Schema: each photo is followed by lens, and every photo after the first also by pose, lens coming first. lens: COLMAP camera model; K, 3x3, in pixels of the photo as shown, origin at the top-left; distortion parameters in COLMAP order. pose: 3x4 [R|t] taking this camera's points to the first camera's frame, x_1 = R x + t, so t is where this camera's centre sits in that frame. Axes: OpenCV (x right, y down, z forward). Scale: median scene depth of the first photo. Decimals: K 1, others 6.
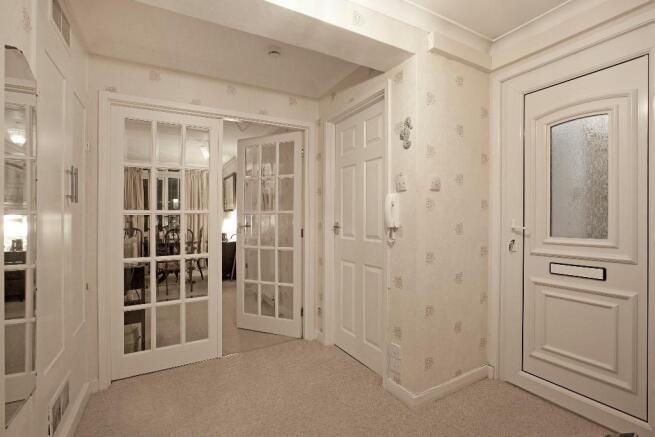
lens RADIAL K [[312.0, 0, 327.5], [0, 312.0, 218.5], [0, 0, 1]] dist [-0.002040, -0.000006]
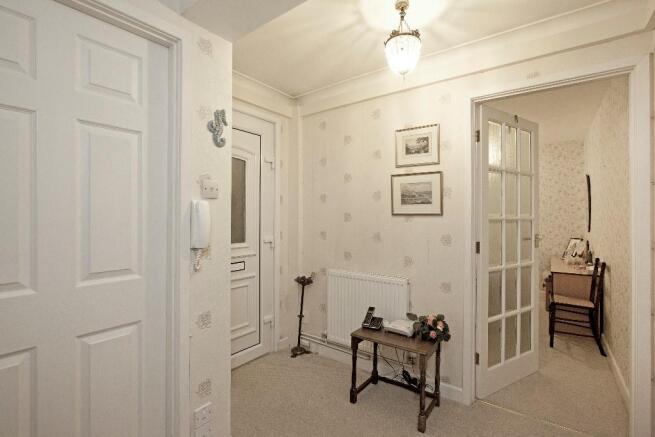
lens RADIAL K [[312.0, 0, 327.5], [0, 312.0, 218.5], [0, 0, 1]] dist [-0.002040, -0.000006]
pose [[-0.400110, 0.010508, 0.916407, -0.594355], [-0.002183, 0.999921, -0.012419, -0.029846], [-0.916464, -0.006969, -0.400056, 1.063775]]
